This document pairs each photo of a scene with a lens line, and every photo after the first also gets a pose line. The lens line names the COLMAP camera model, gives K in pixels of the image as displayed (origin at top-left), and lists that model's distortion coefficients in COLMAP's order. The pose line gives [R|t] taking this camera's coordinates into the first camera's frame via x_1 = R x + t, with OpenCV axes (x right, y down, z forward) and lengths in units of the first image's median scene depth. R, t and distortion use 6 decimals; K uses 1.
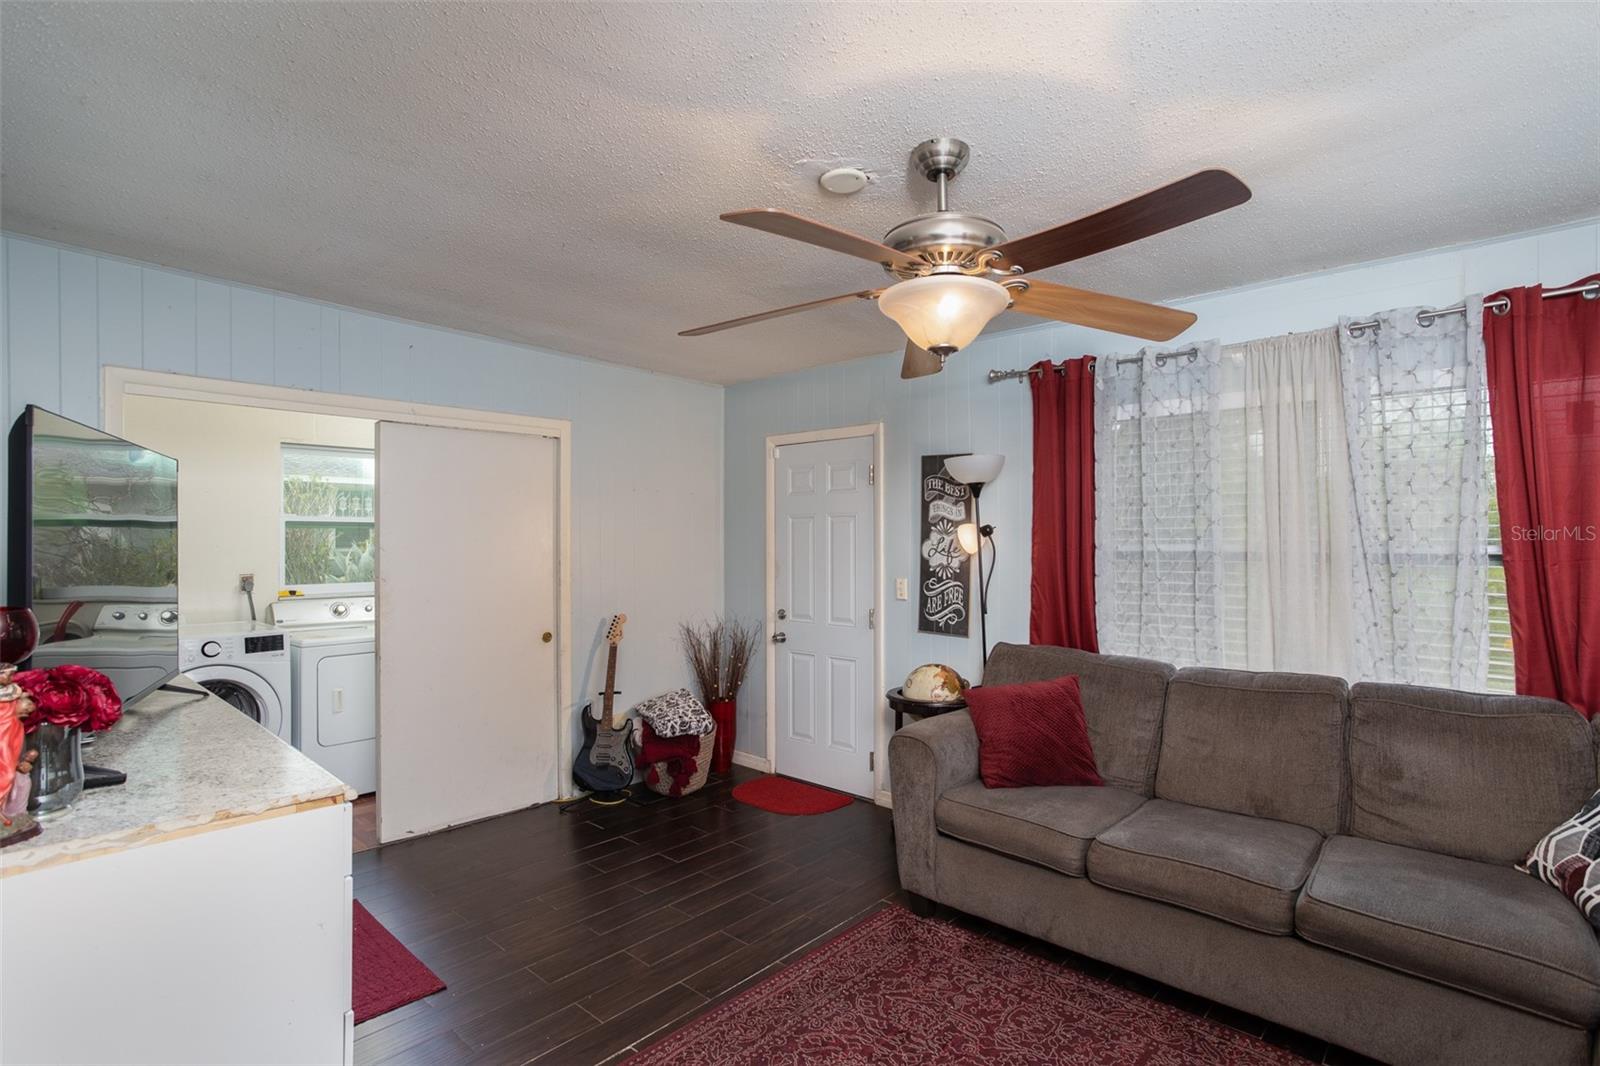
lens RADIAL K [[785.6, 0, 810.9], [0, 785.6, 532.0], [0, 0, 1]] dist [-0.065037, 0.040433]
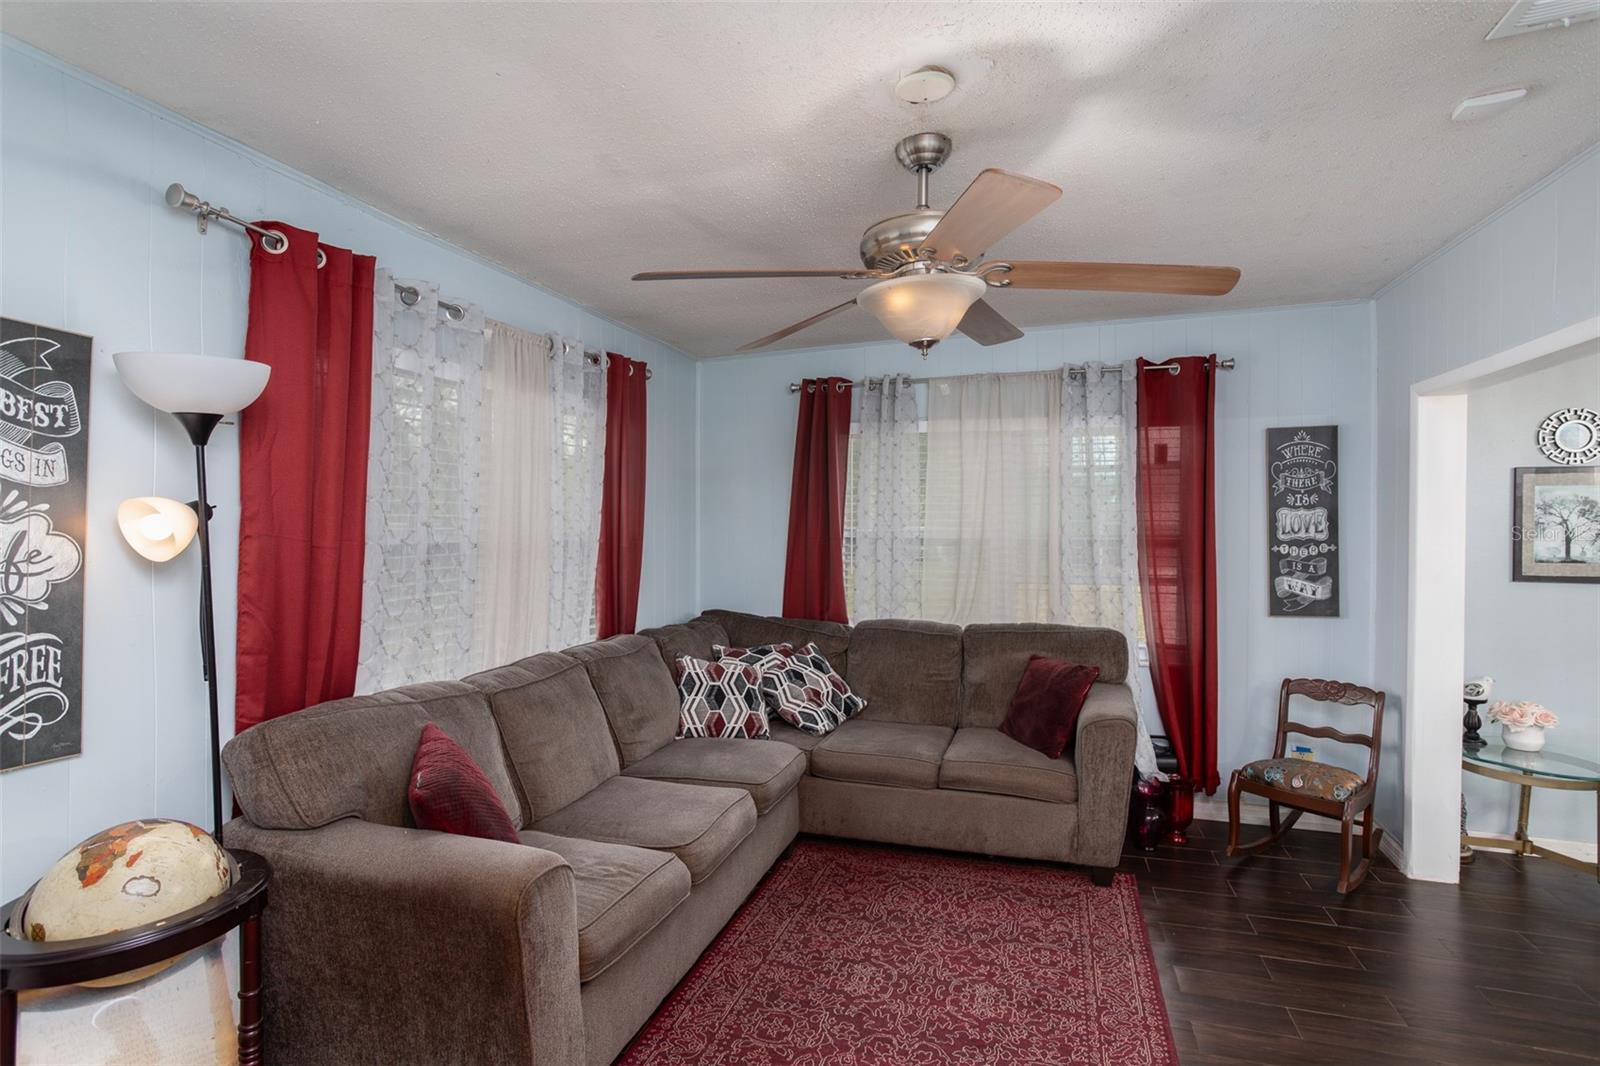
lens RADIAL K [[785.6, 0, 810.9], [0, 785.6, 532.0], [0, 0, 1]] dist [-0.065037, 0.040433]
pose [[-0.418132, 0.001601, 0.908385, -0.356526], [0.004355, 0.999990, 0.000242, 0.011606], [-0.908376, 0.004057, -0.418135, 0.801186]]
